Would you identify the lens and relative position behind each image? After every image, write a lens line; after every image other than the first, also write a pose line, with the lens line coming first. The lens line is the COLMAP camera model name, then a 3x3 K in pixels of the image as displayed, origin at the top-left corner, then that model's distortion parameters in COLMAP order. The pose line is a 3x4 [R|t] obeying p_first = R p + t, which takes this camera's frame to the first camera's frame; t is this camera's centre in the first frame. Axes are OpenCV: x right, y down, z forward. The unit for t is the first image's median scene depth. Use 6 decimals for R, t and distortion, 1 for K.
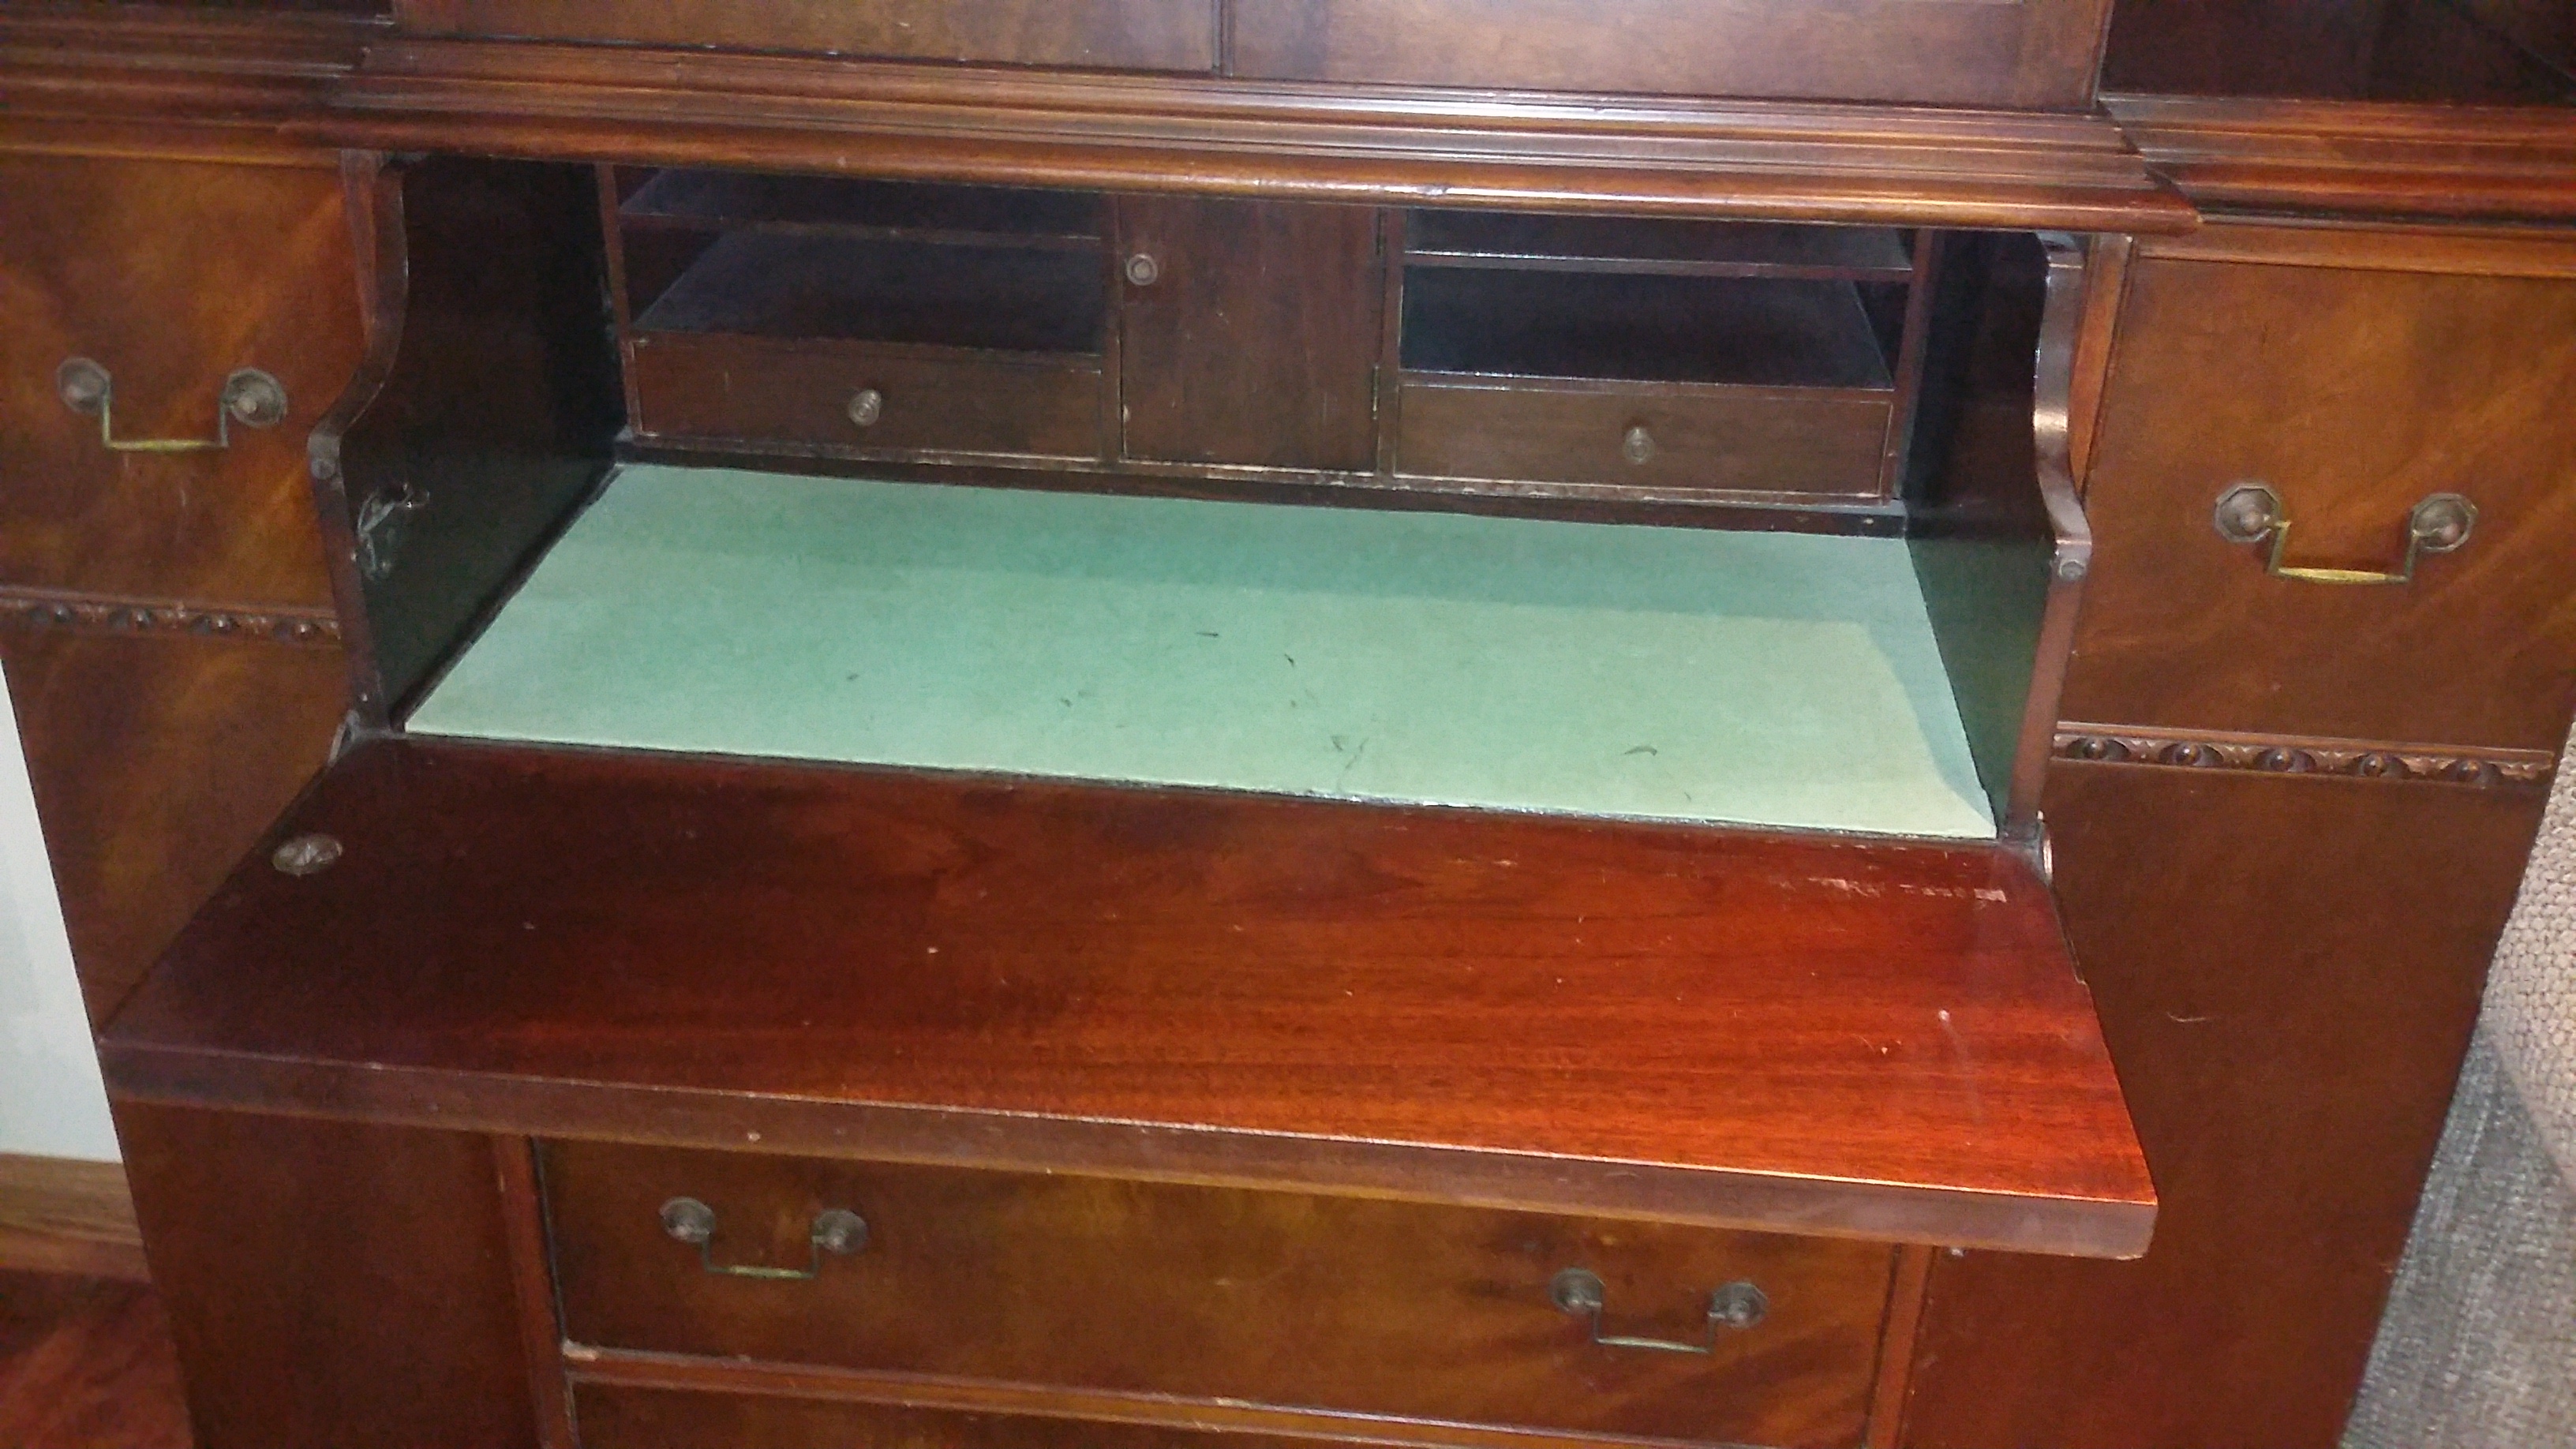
lens RADIAL K [[2506.5, 0, 1288.0], [0, 2506.5, 724.5], [0, 0, 1]] dist [0.166634, -0.420608]
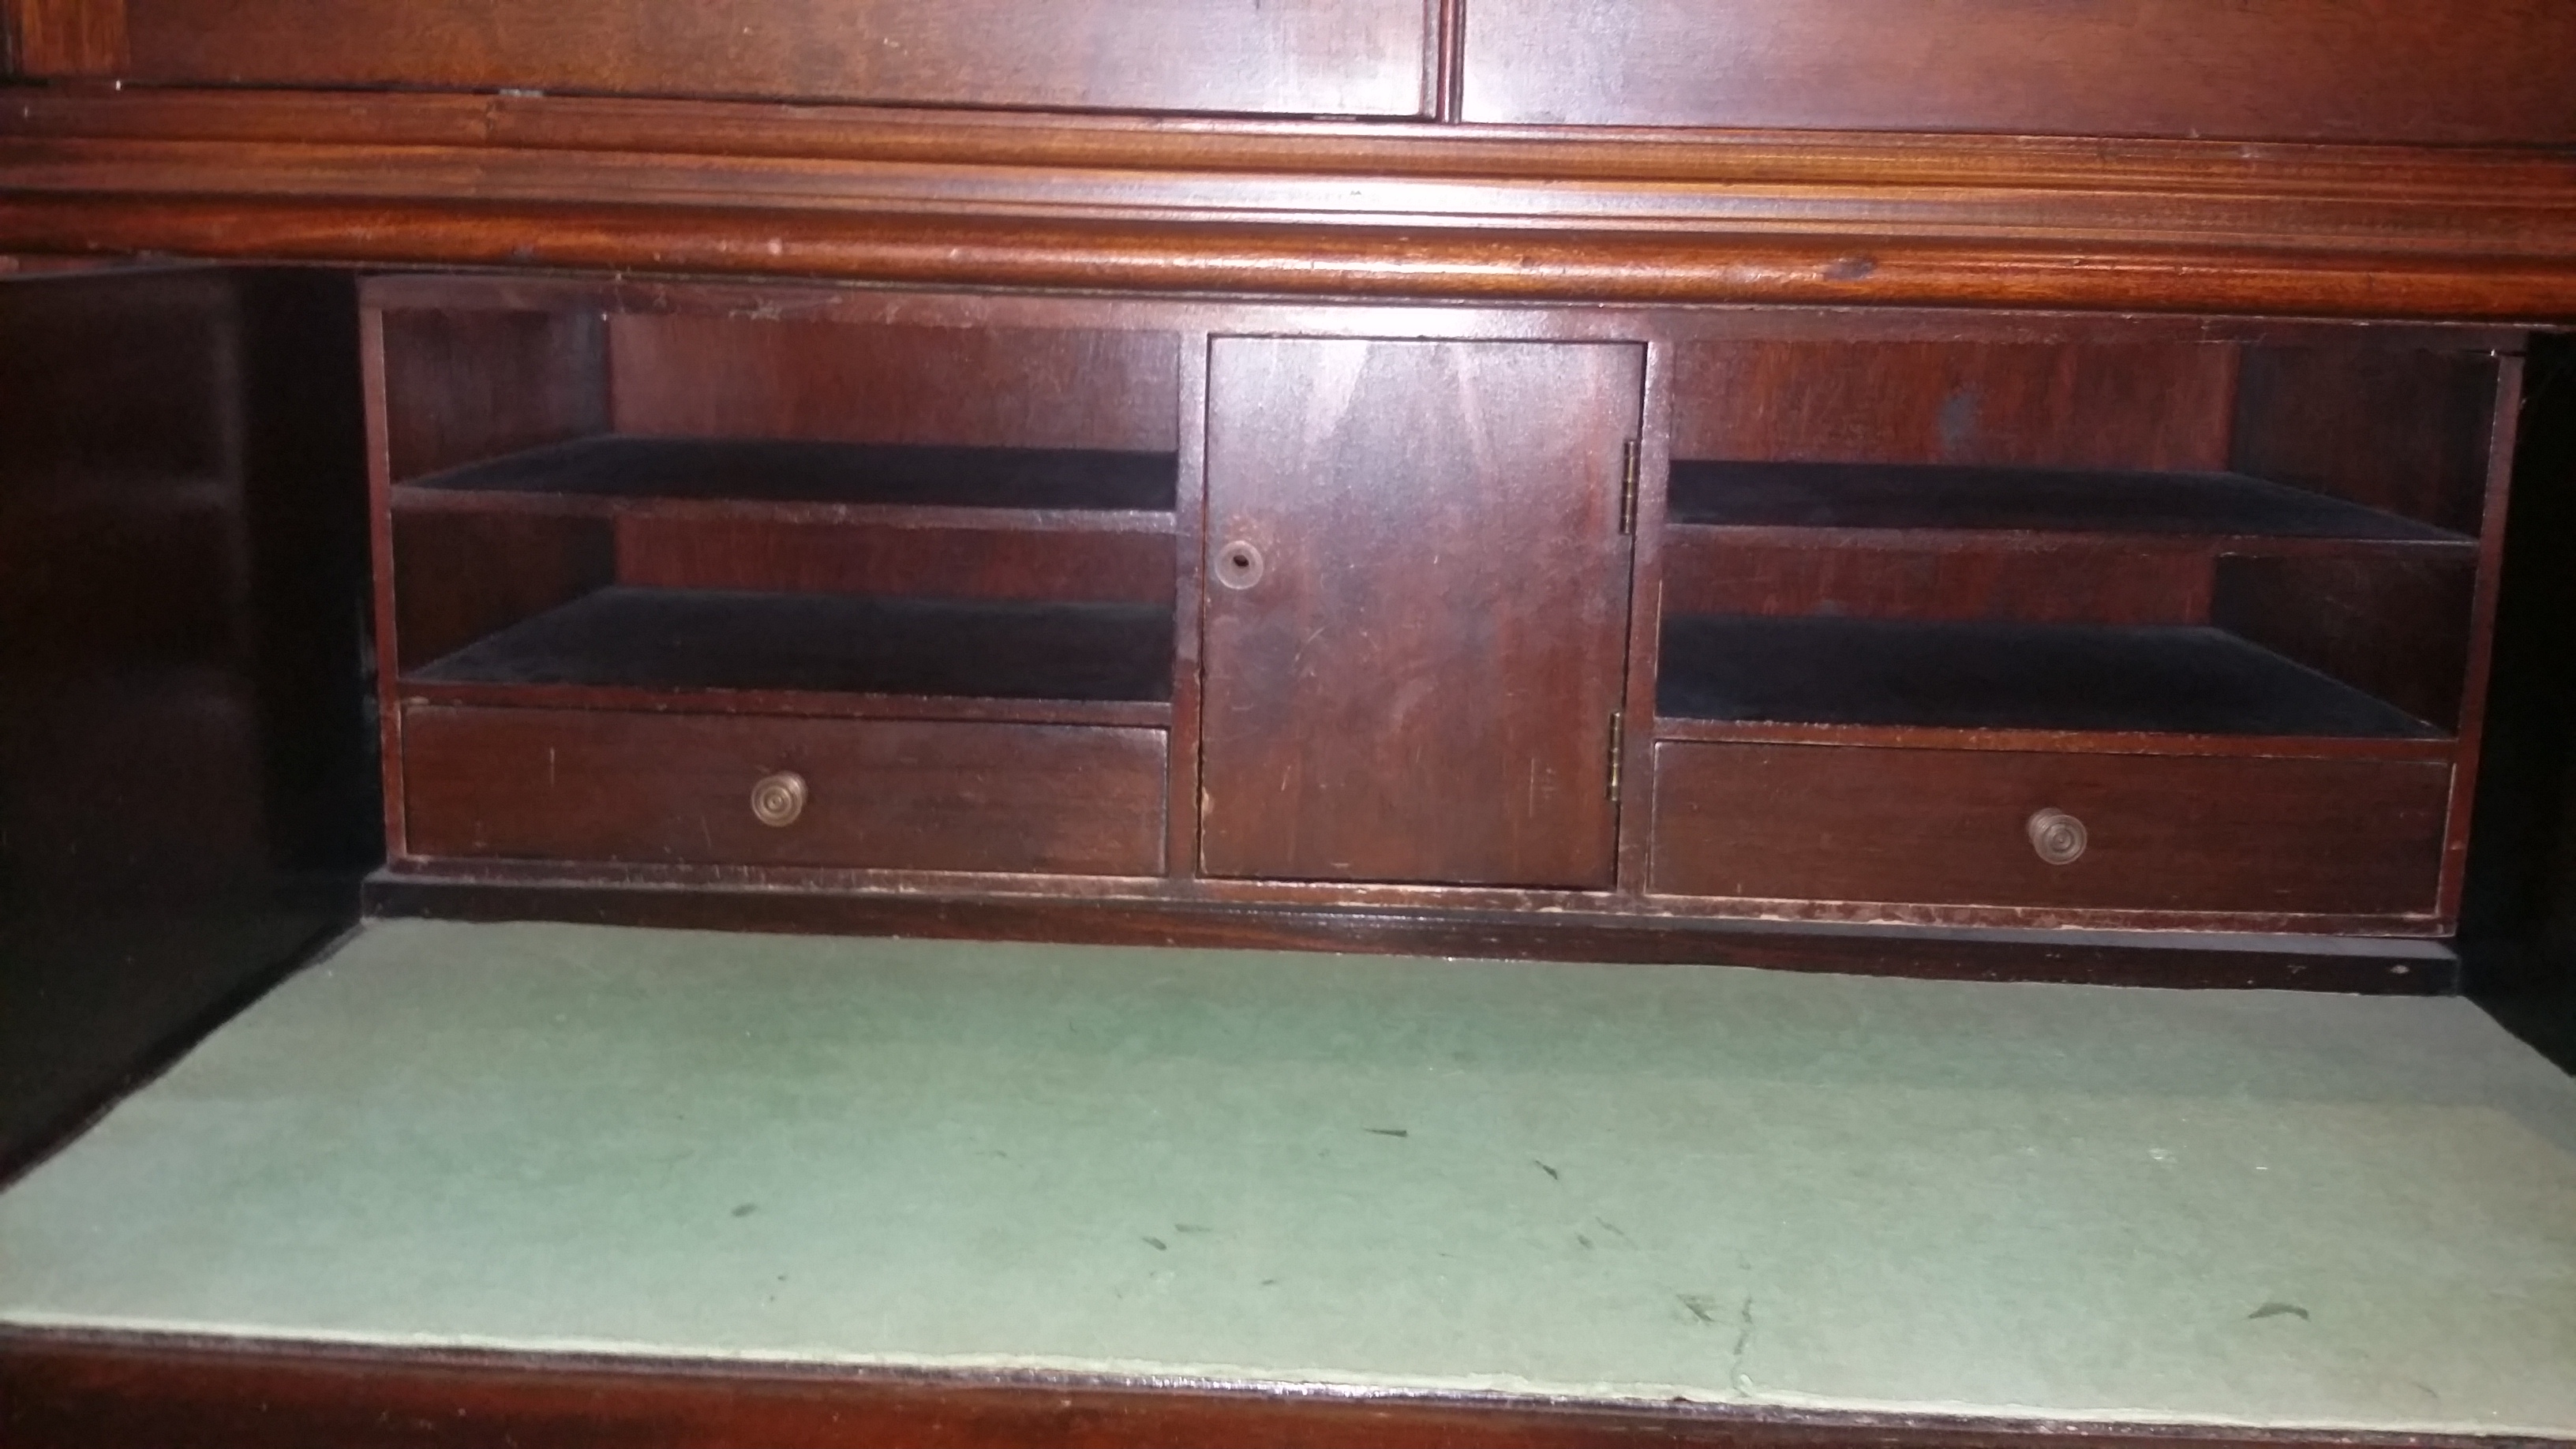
lens RADIAL K [[2439.9, 0, 1288.0], [0, 2439.9, 724.5], [0, 0, 1]] dist [0.077774, -0.235430]
pose [[0.998175, -0.005160, 0.060159, -0.080619], [0.022615, 0.955766, -0.293258, 0.033301], [-0.055984, 0.294083, 0.954139, 0.426820]]
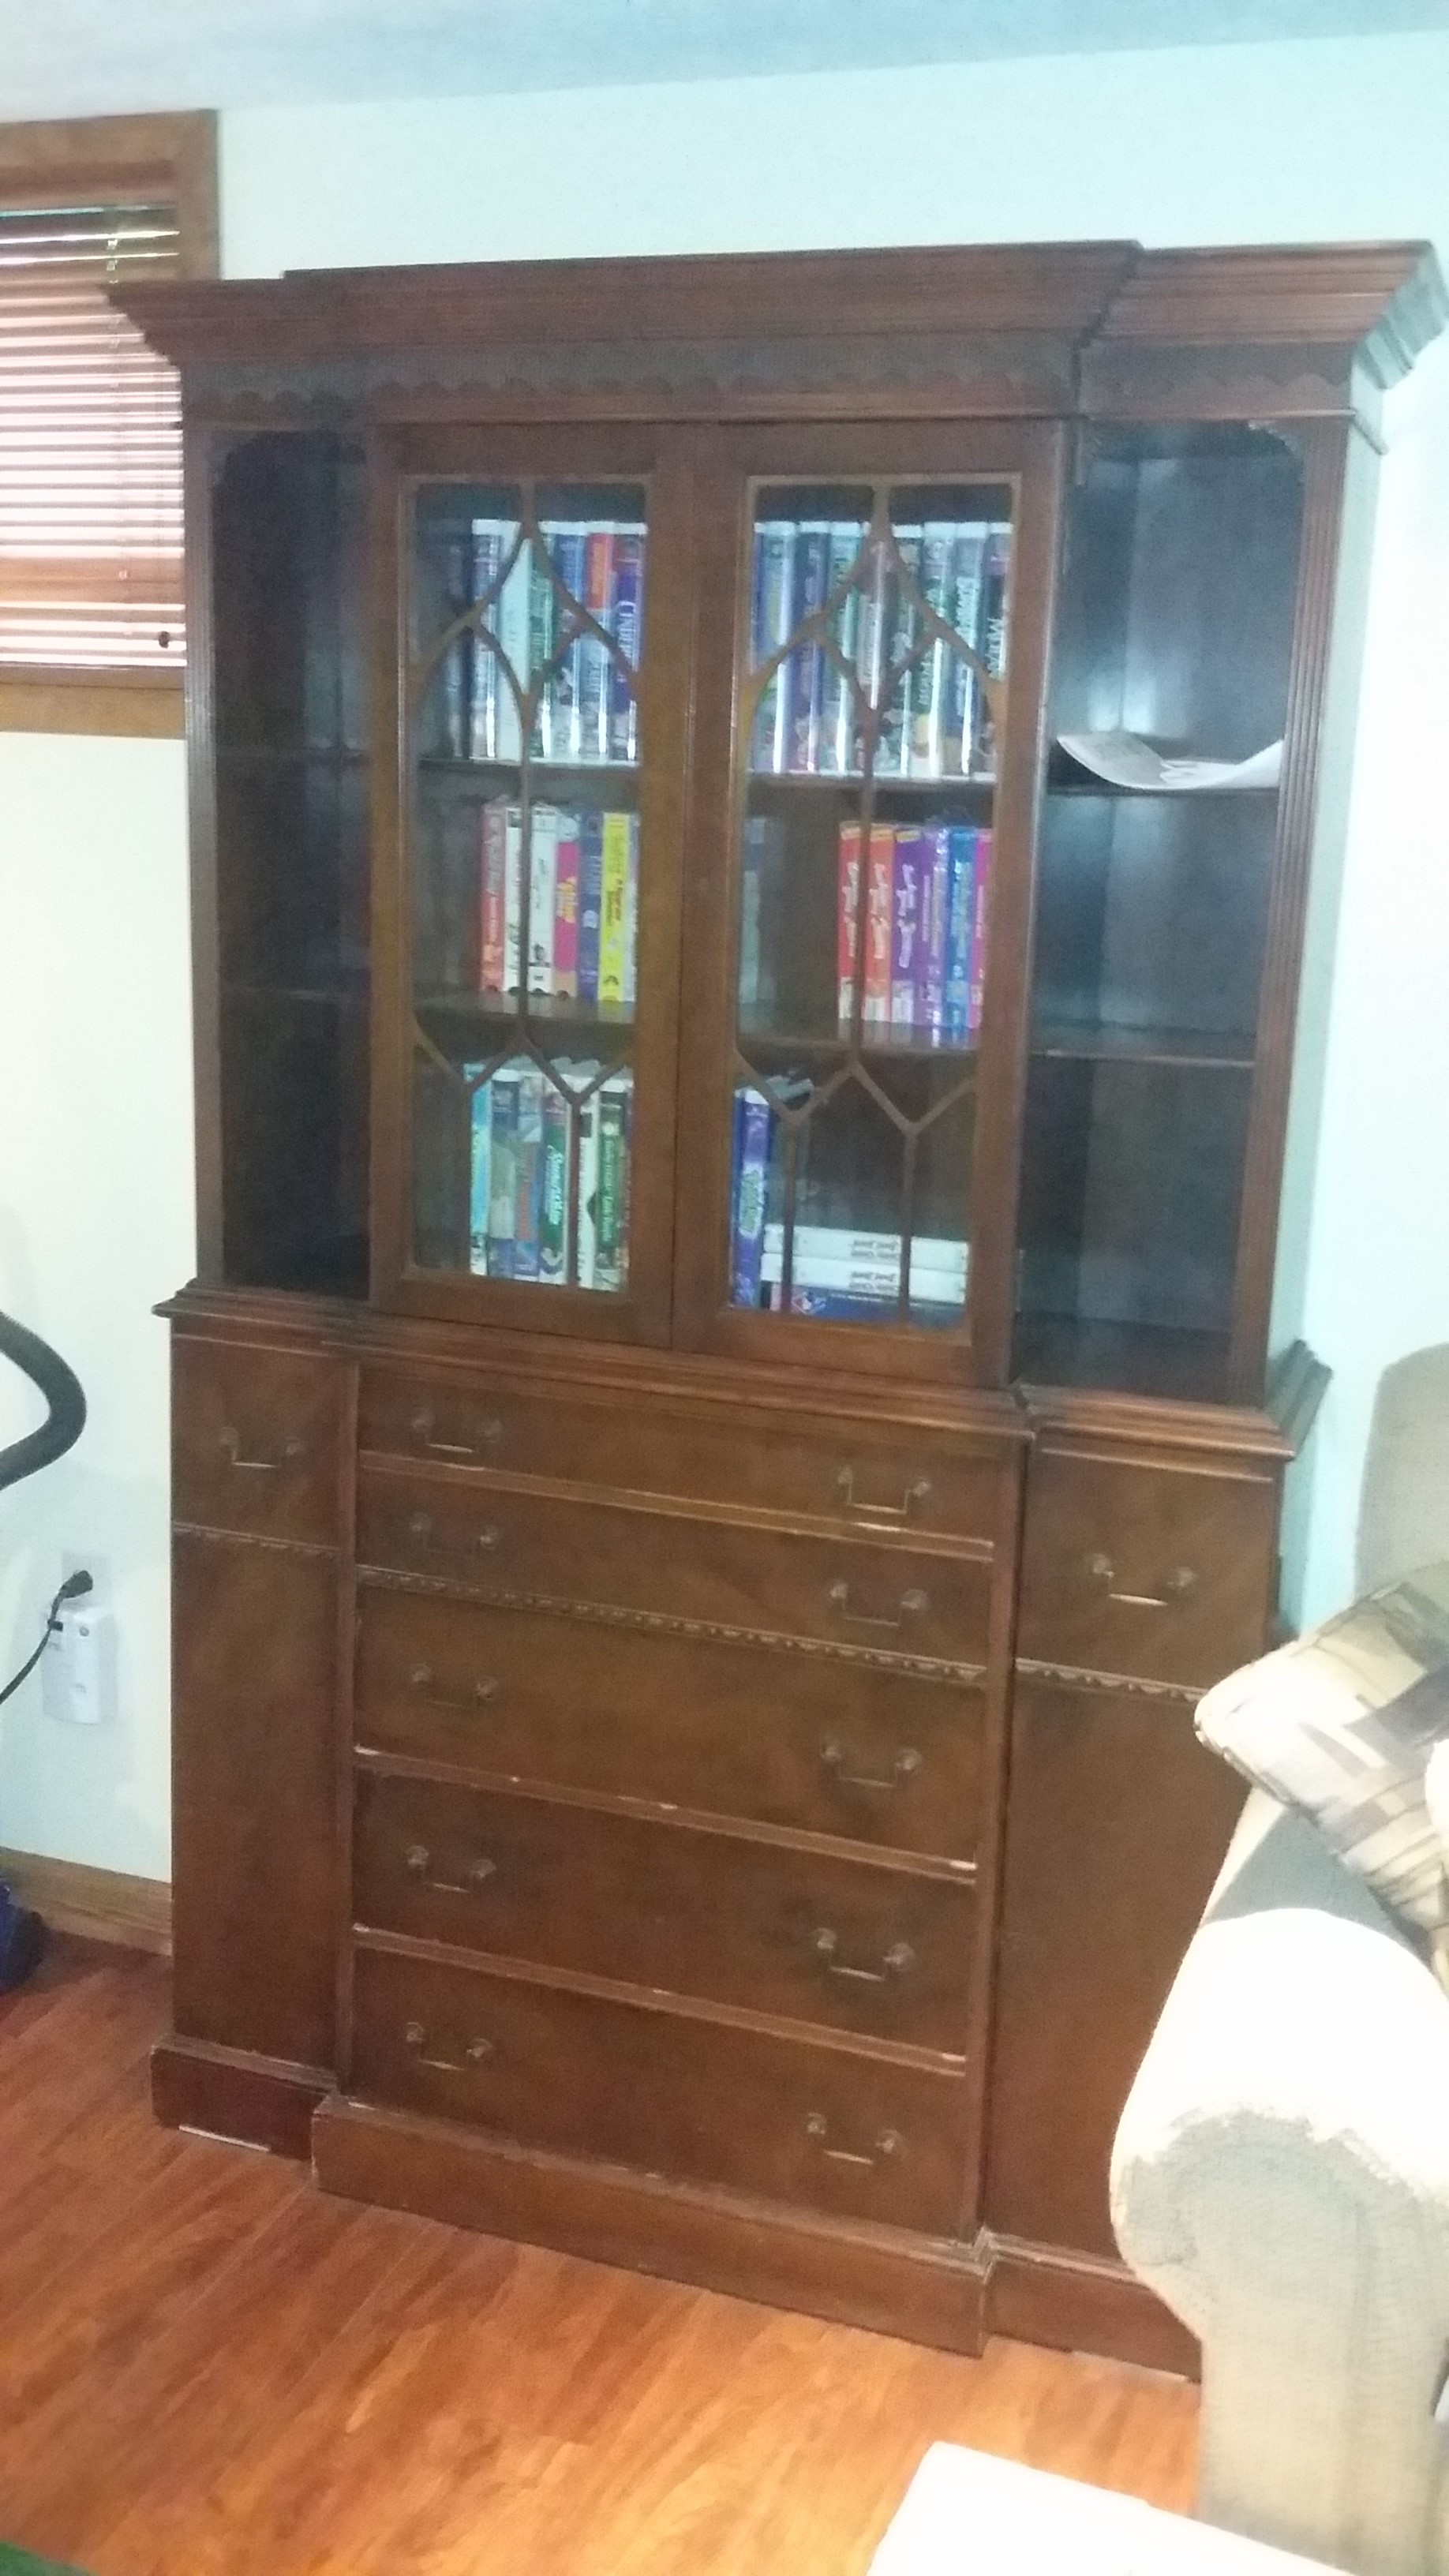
lens RADIAL K [[2411.5, 0, 715.4], [0, 2411.5, 1187.8], [0, 0, 1]] dist [0.120781, -0.295975]
pose [[0.972400, 0.060015, -0.225471, 0.454604], [-0.122944, 0.953107, -0.276535, 0.208745], [0.198302, 0.296623, 0.934179, -1.068207]]
